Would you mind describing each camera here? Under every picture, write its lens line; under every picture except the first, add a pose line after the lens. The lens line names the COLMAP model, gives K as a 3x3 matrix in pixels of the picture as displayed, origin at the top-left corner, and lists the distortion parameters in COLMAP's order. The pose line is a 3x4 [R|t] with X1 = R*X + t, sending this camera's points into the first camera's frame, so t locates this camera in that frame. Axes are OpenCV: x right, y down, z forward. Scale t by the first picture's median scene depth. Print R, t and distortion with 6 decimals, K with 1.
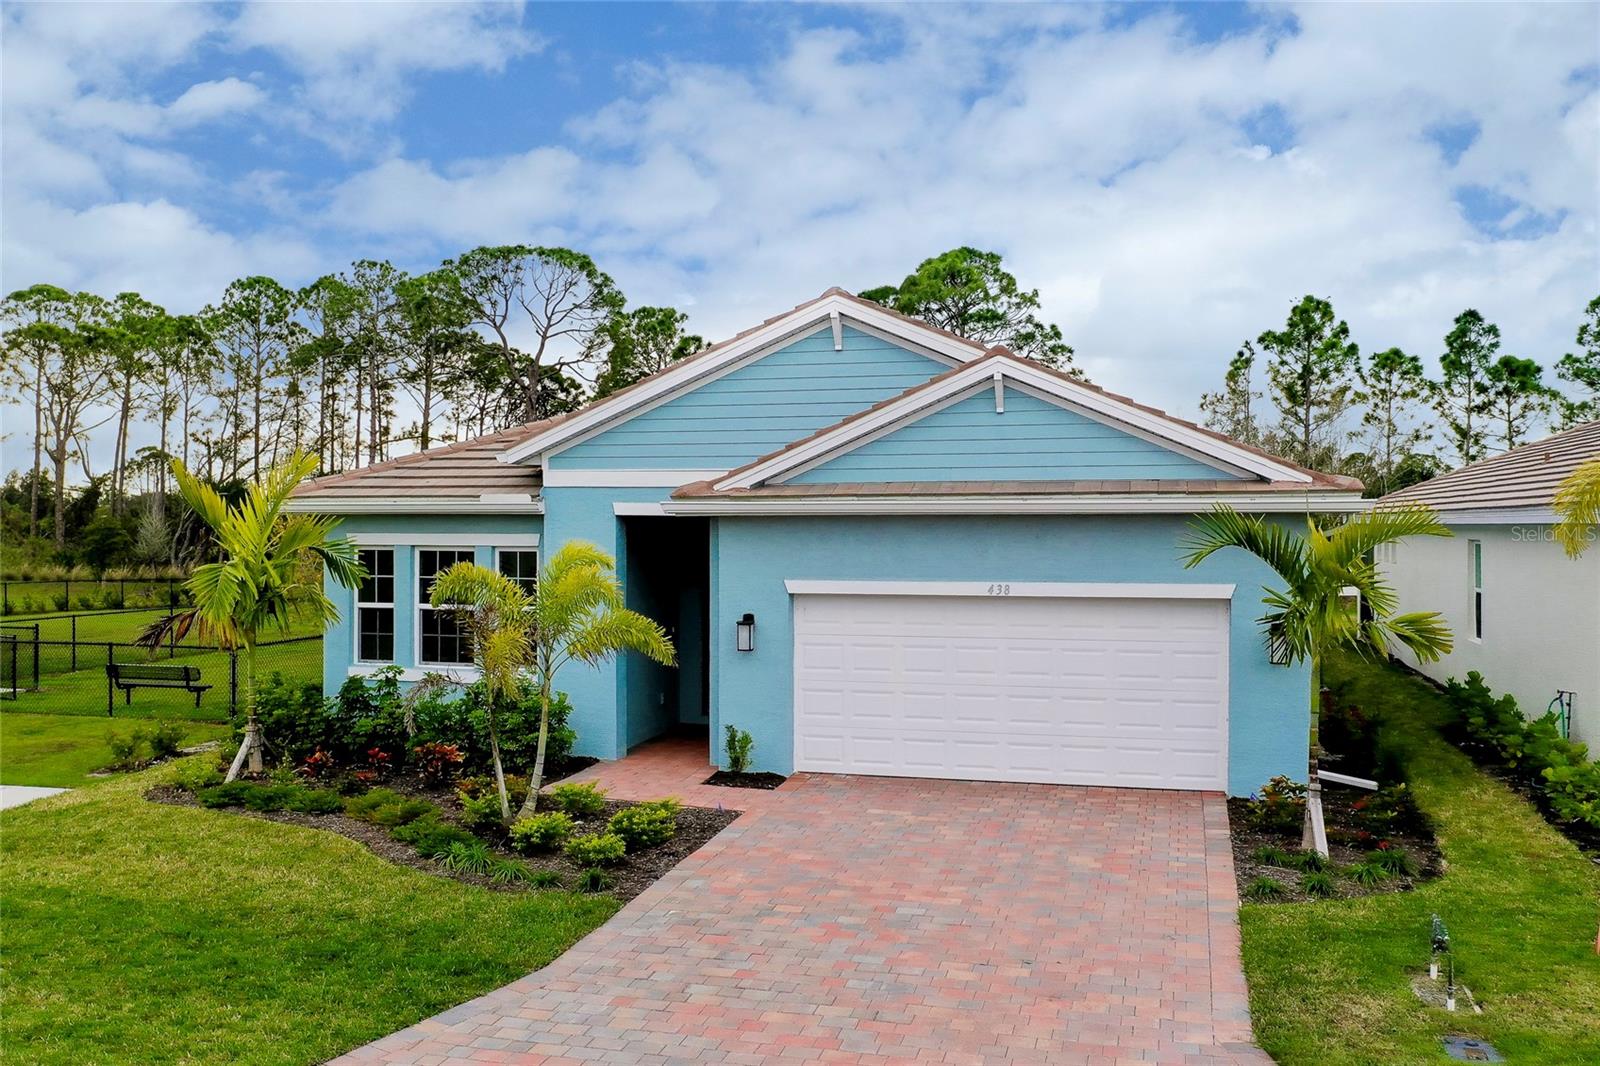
lens RADIAL K [[1363.4, 0, 800.0], [0, 1363.4, 533.0], [0, 0, 1]] dist [-0.002356, -0.000721]
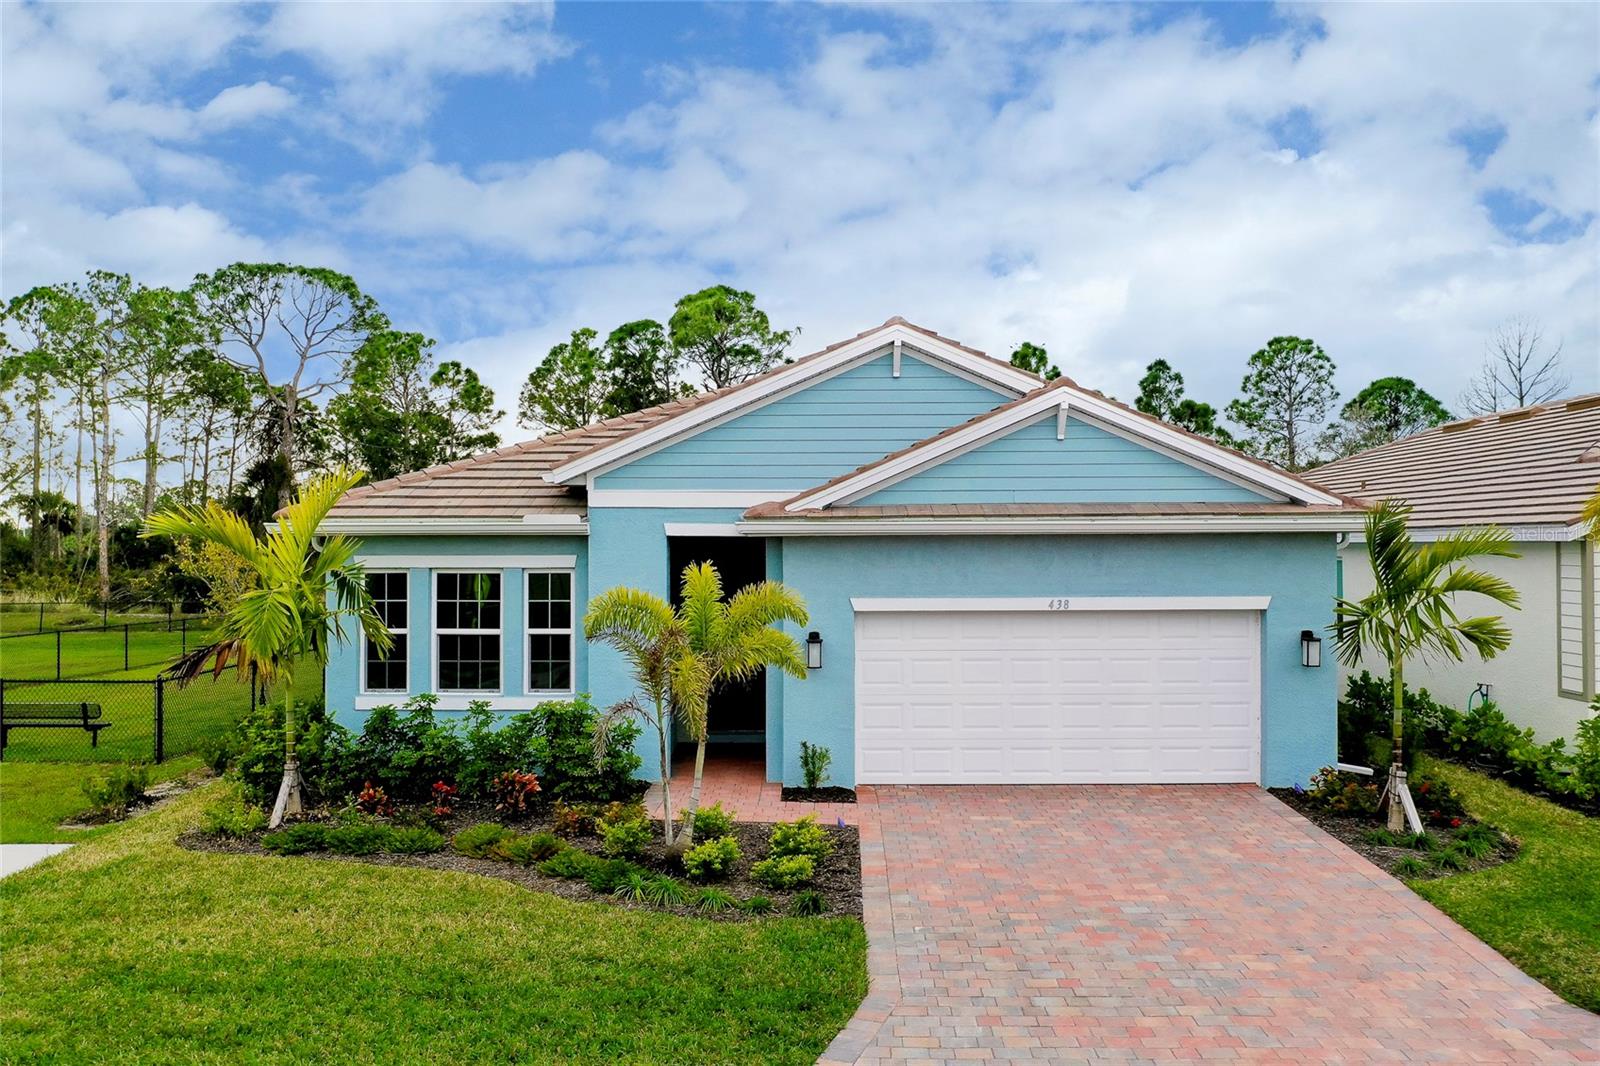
lens RADIAL K [[1284.9, 0, 793.8], [0, 1284.9, 535.2], [0, 0, 1]] dist [-0.003640, -0.000537]
pose [[0.969632, -0.001611, 0.244565, -0.272801], [0.005382, 0.999877, -0.014752, 0.000776], [-0.244511, 0.015620, 0.969521, 0.064675]]
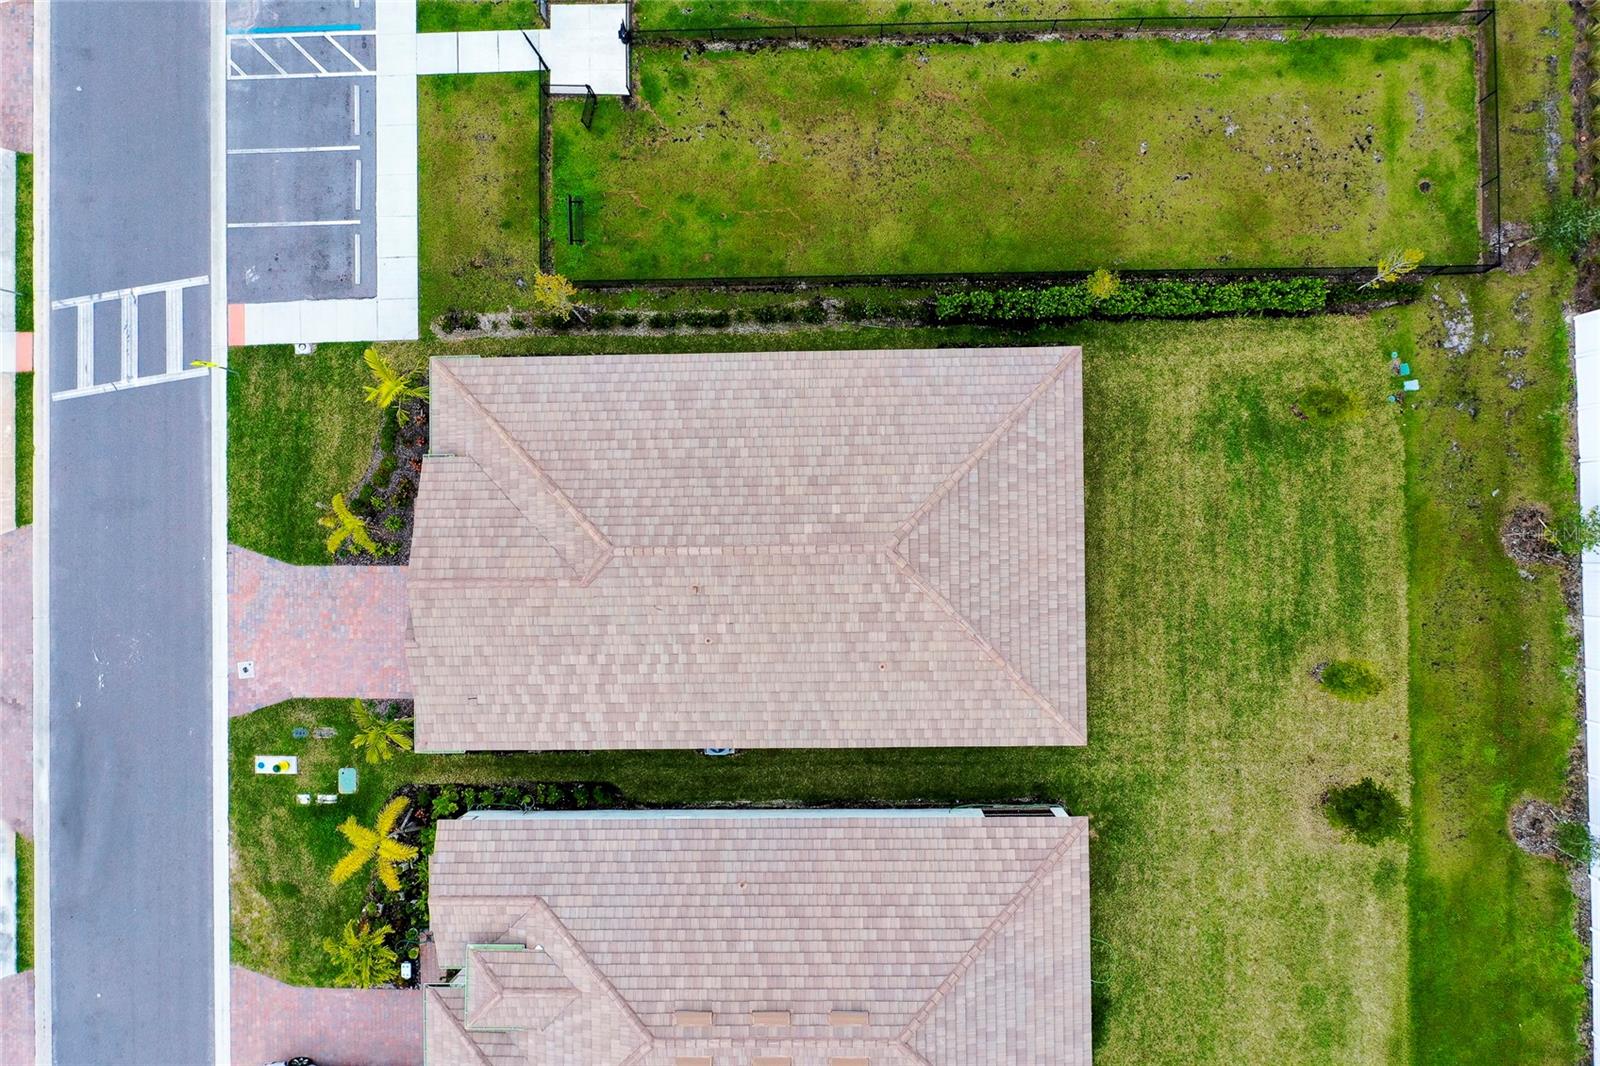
lens RADIAL K [[1294.7, 0, 794.5], [0, 1294.7, 539.3], [0, 0, 1]] dist [-0.003040, -0.000598]
pose [[0.275336, 0.960441, -0.041751, 0.255119], [0.044662, 0.030604, 0.998533, -2.598660], [0.960310, -0.276797, -0.034469, 1.751668]]
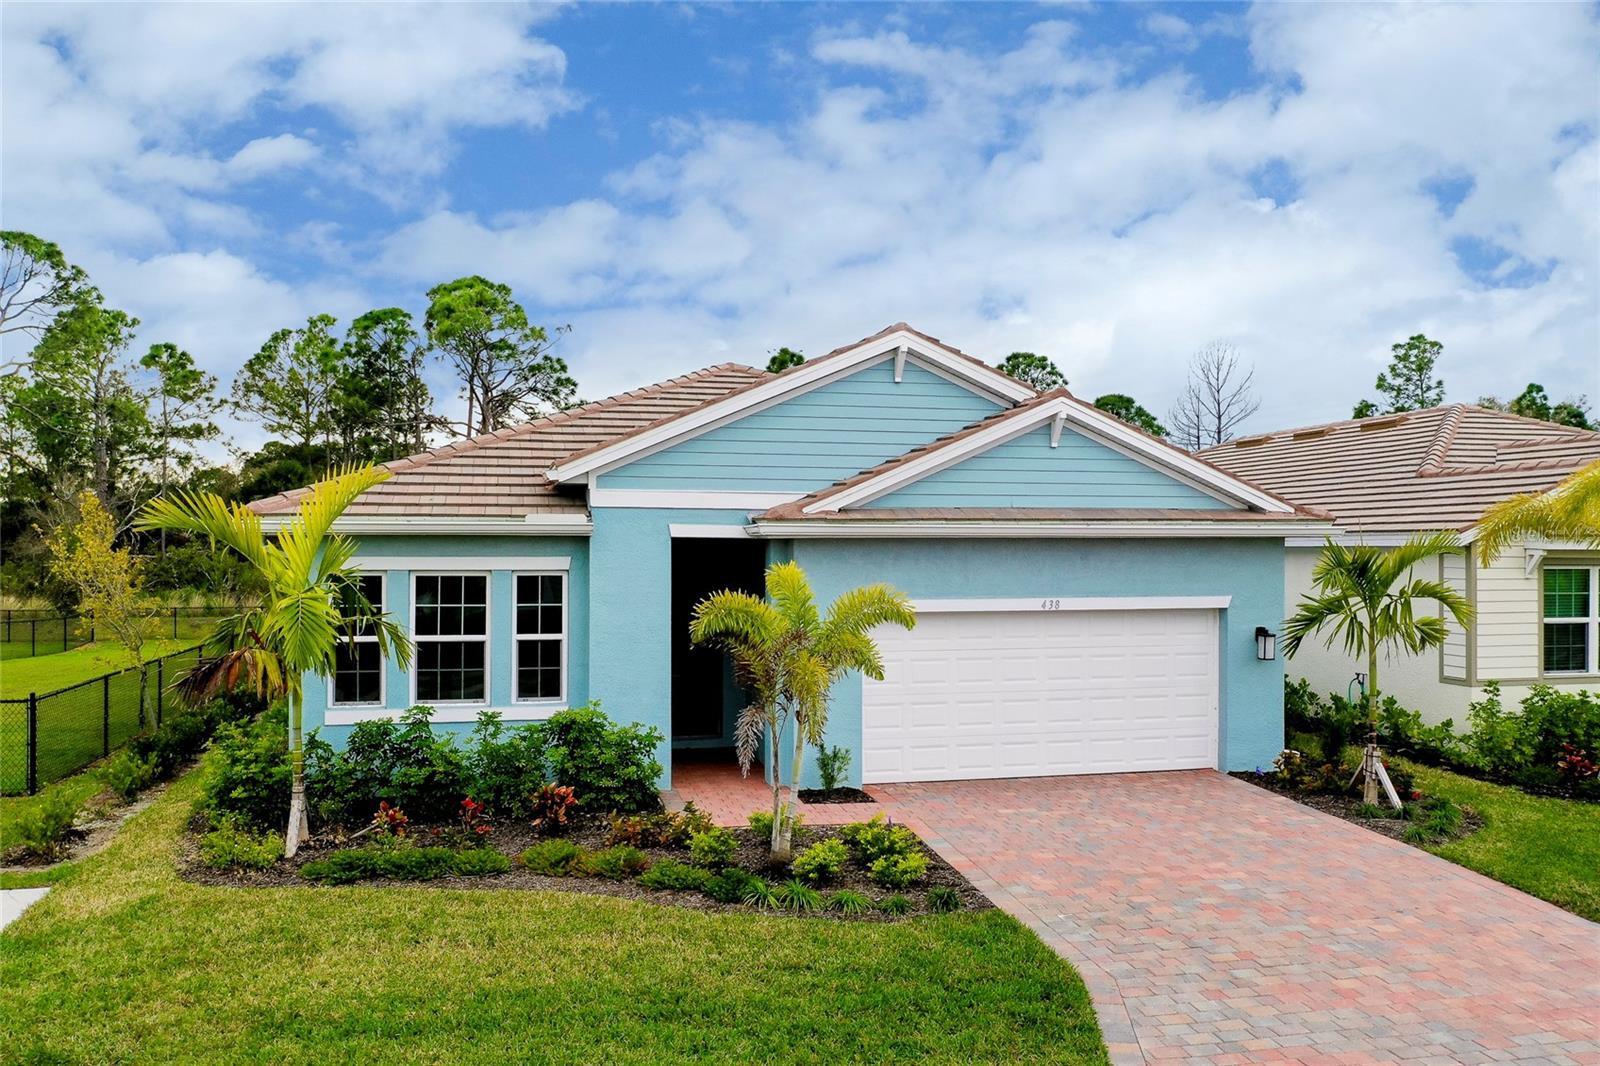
lens RADIAL K [[1294.7, 0, 794.5], [0, 1294.7, 539.3], [0, 0, 1]] dist [-0.003040, -0.000598]
pose [[0.881044, 0.003152, 0.473024, -0.490757], [0.003319, 0.999912, -0.012846, 0.000533], [-0.473023, 0.012888, 0.880956, 0.143676]]
